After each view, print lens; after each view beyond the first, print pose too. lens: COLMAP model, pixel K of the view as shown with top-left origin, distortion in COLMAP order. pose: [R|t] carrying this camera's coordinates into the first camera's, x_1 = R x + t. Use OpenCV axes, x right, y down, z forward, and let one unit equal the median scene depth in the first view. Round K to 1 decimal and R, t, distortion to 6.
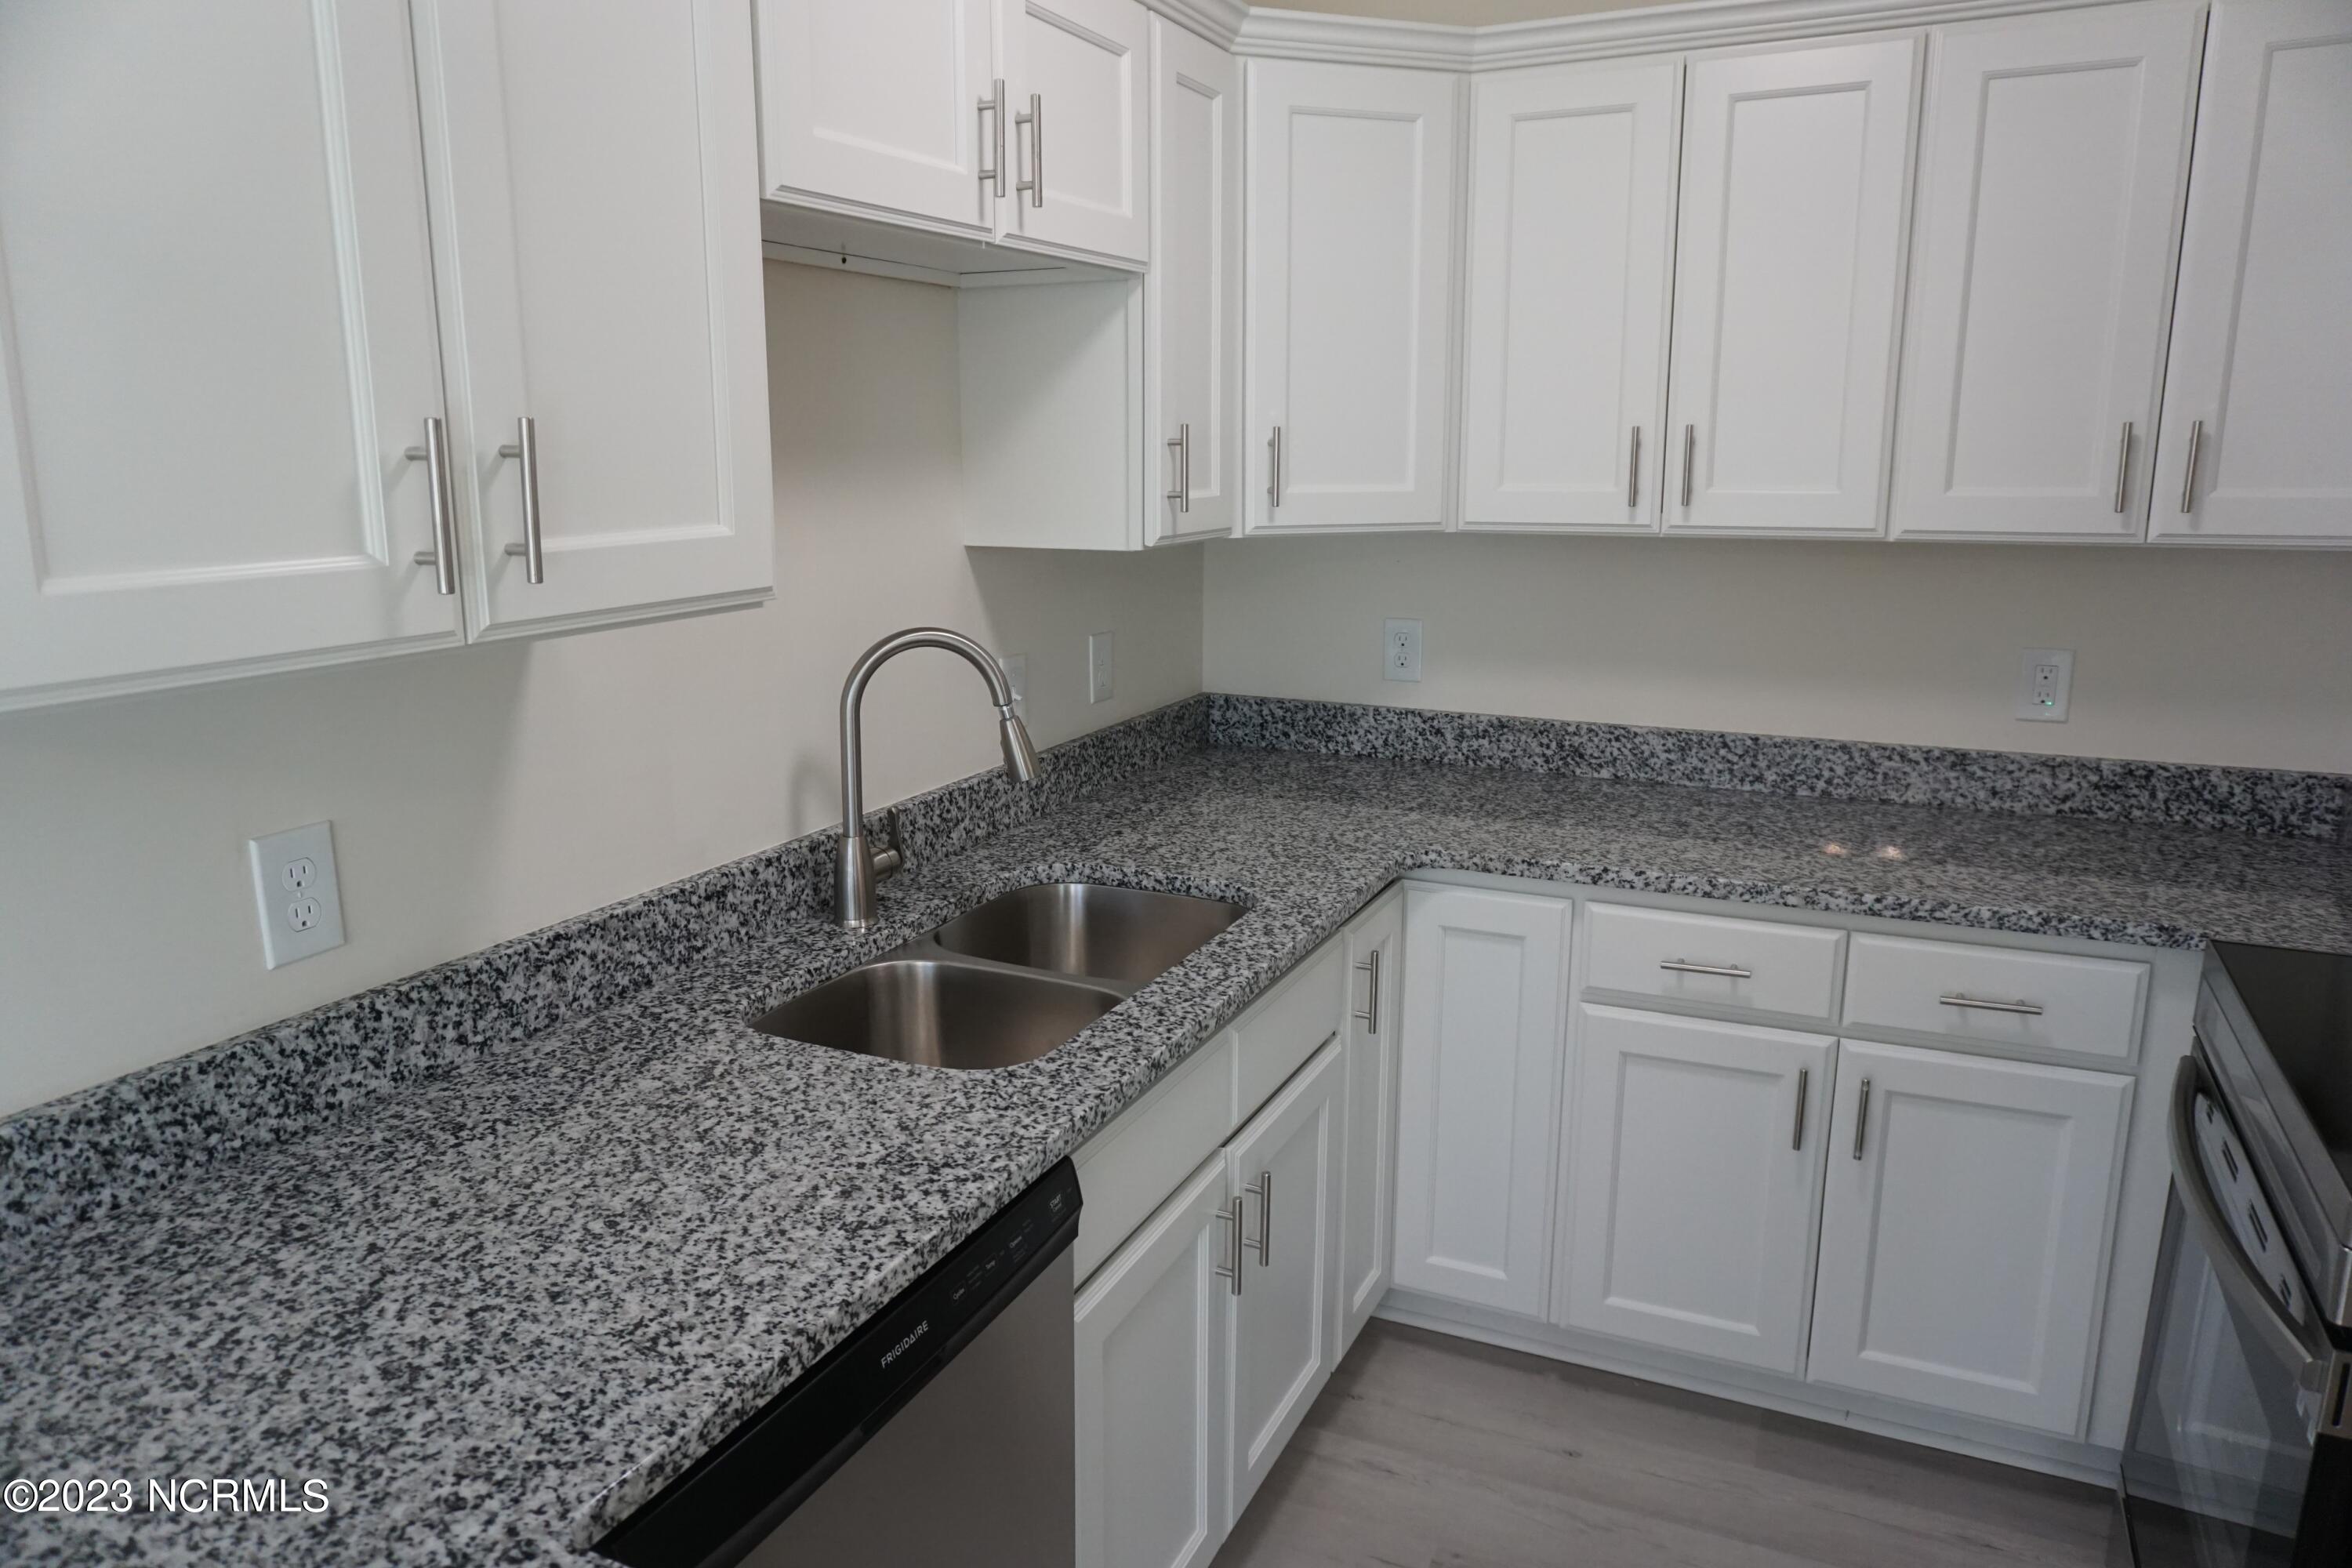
lens RADIAL K [[1546.4, 0, 1166.7], [0, 1546.4, 775.2], [0, 0, 1]] dist [-0.072692, 0.042012]
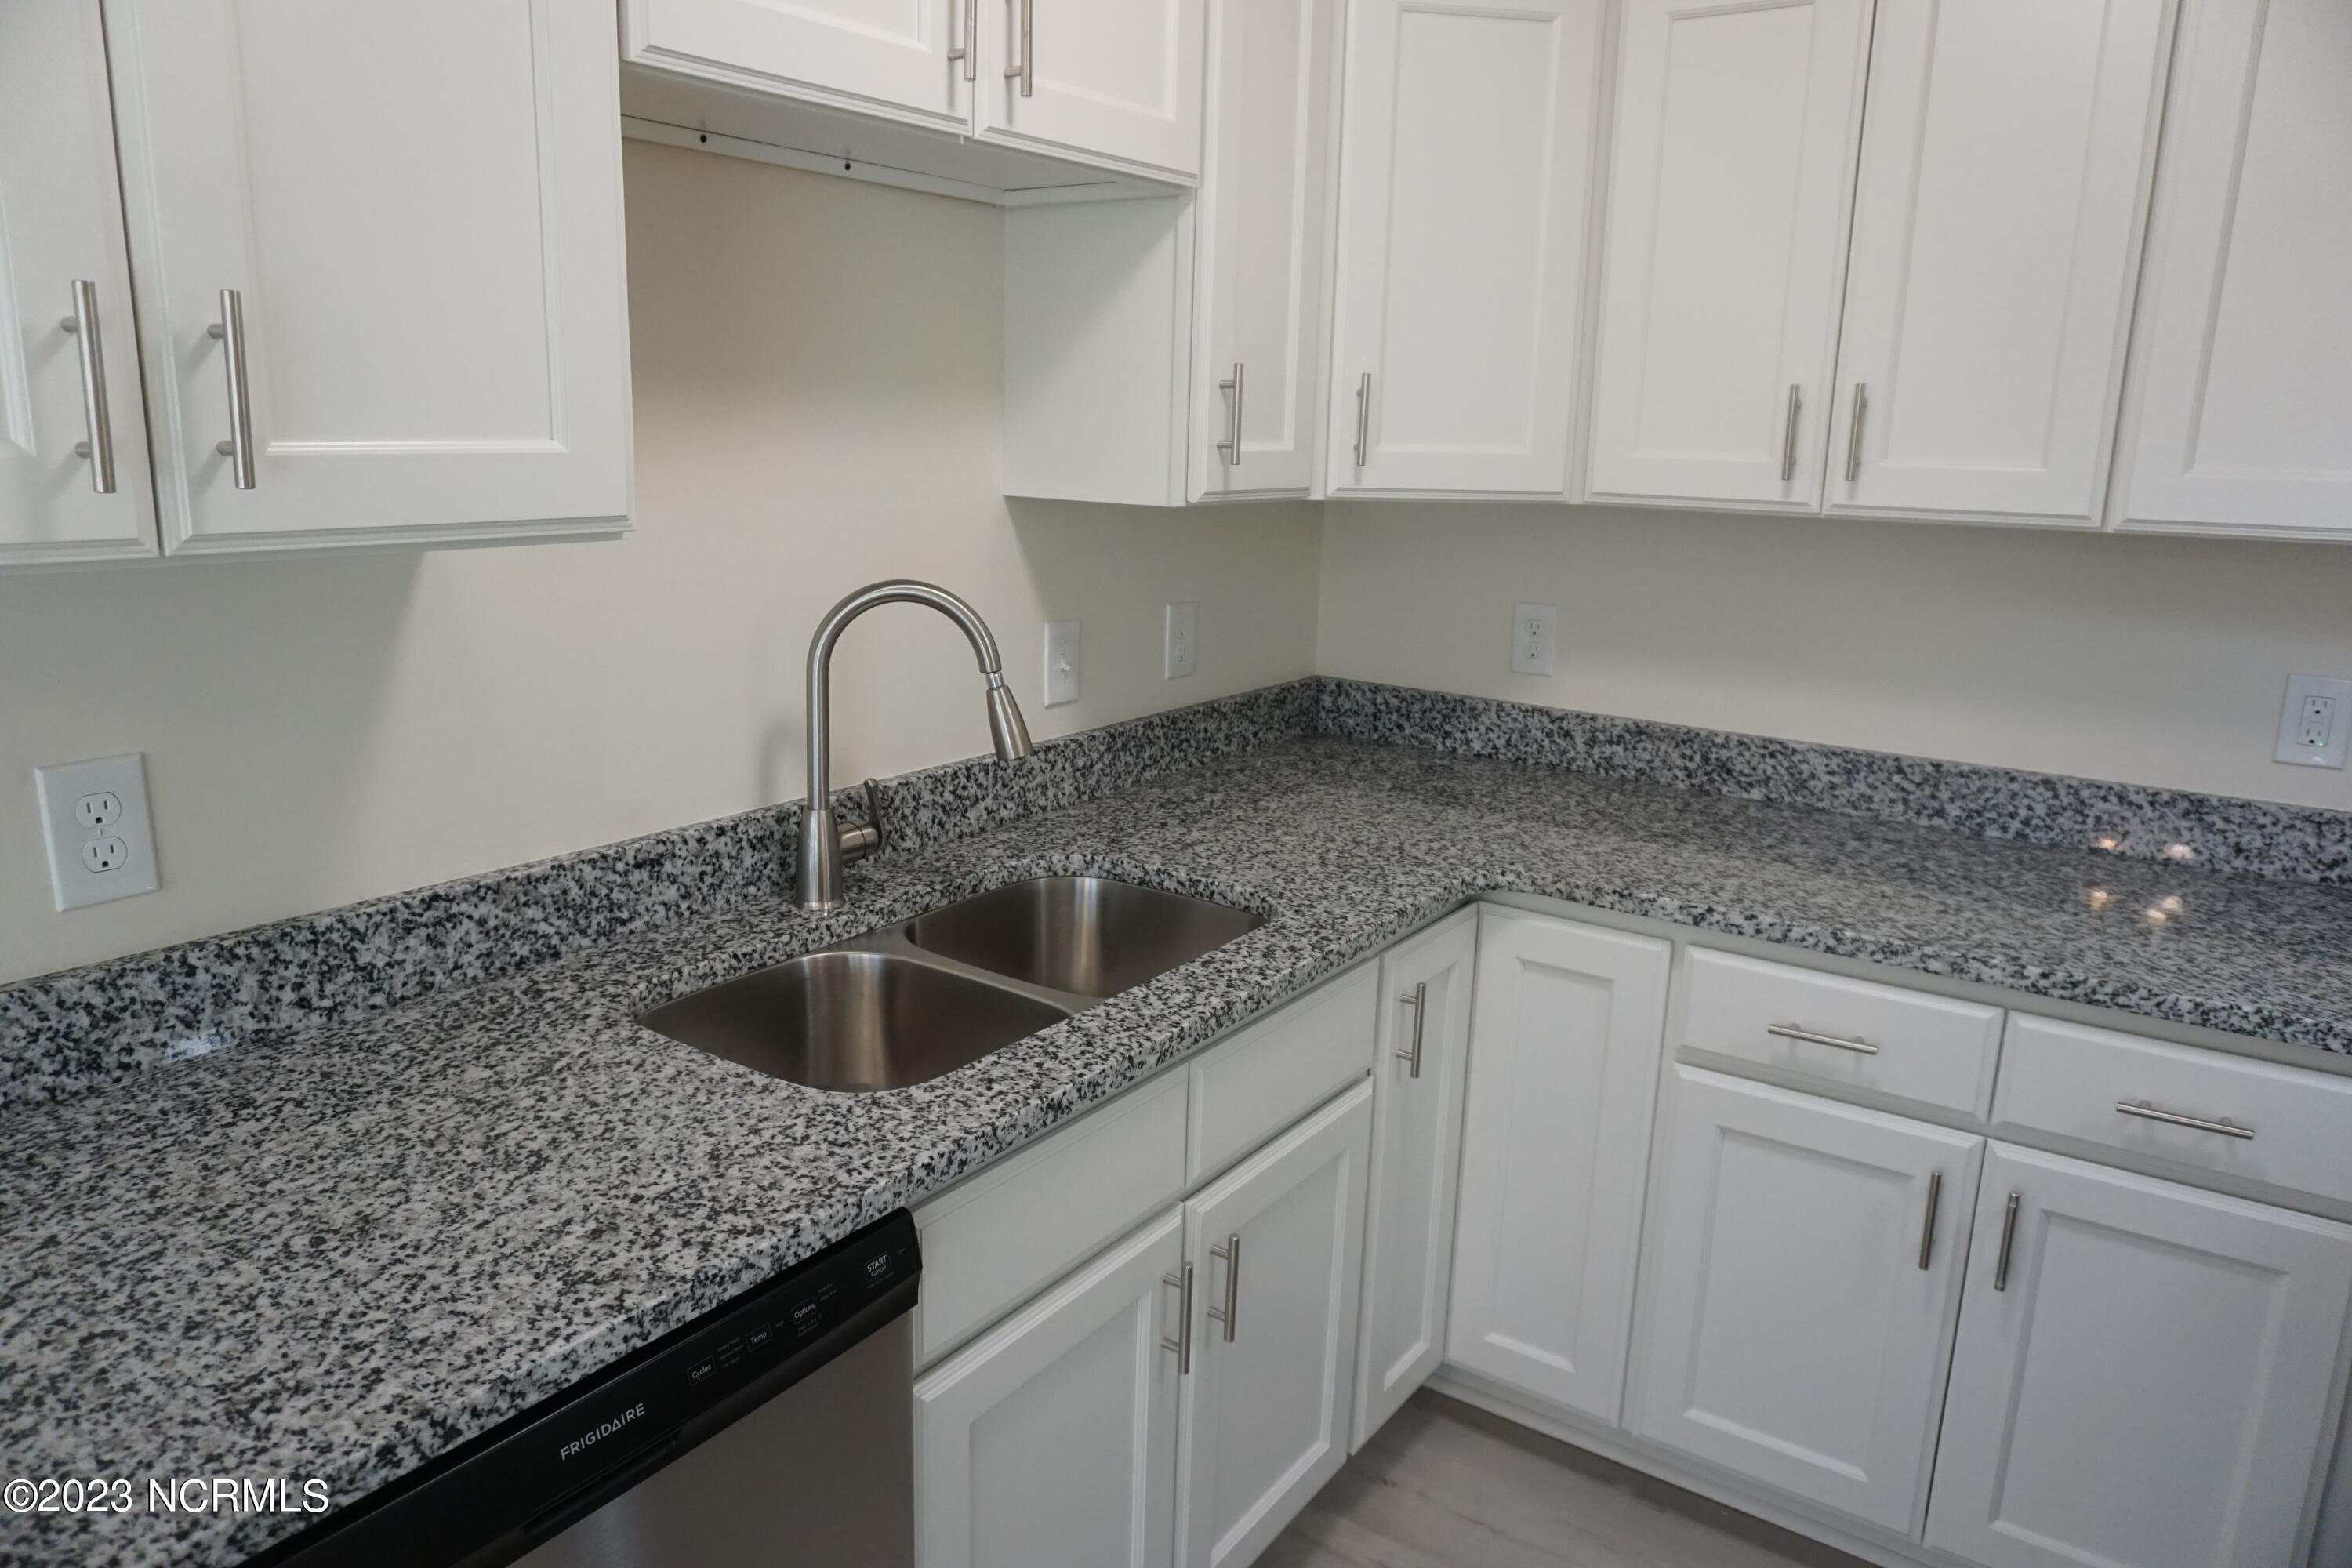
lens RADIAL K [[1546.4, 0, 1166.7], [0, 1546.4, 775.2], [0, 0, 1]] dist [-0.072692, 0.042012]
pose [[0.984859, 0.064916, -0.160746, 0.128035], [-0.063050, 0.997871, 0.016688, -0.006974], [0.161487, -0.006300, 0.986855, 0.134040]]
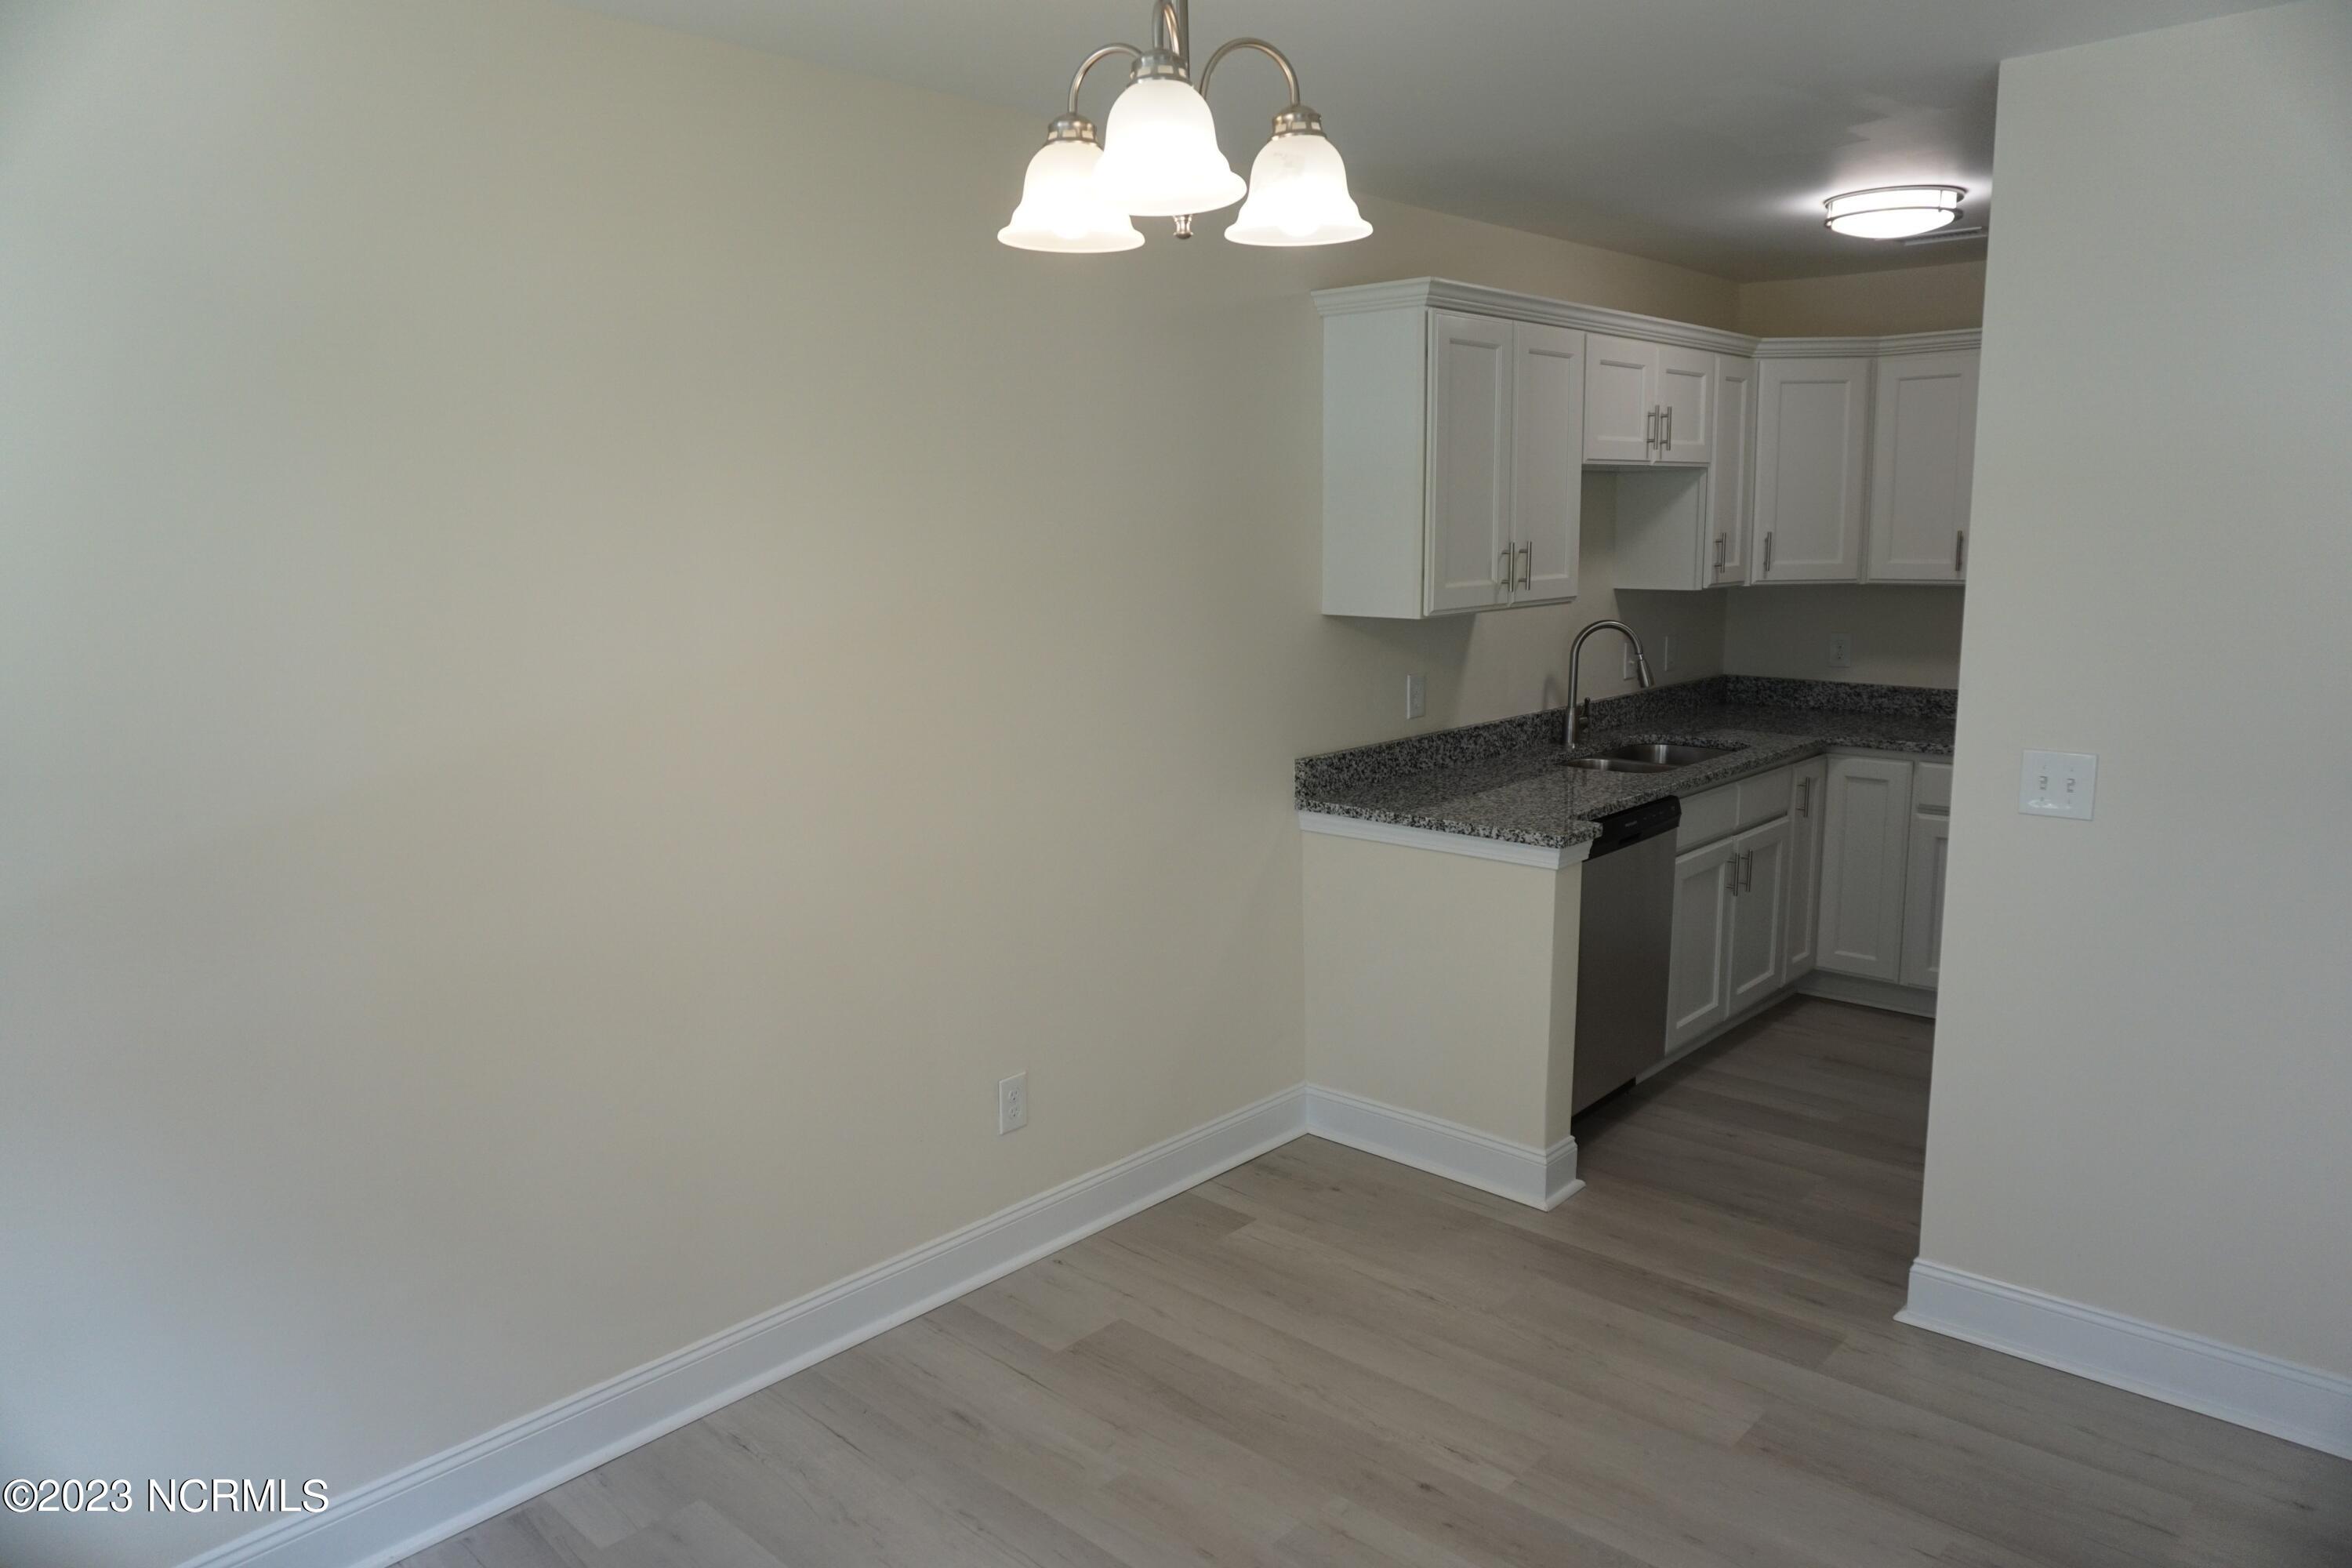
lens RADIAL K [[1546.4, 0, 1166.7], [0, 1546.4, 775.2], [0, 0, 1]] dist [-0.072692, 0.042012]
pose [[0.951904, 0.038815, -0.303928, -0.068164], [-0.051740, 0.998061, -0.034587, 0.233723], [0.301997, 0.048649, 0.952067, -1.301700]]
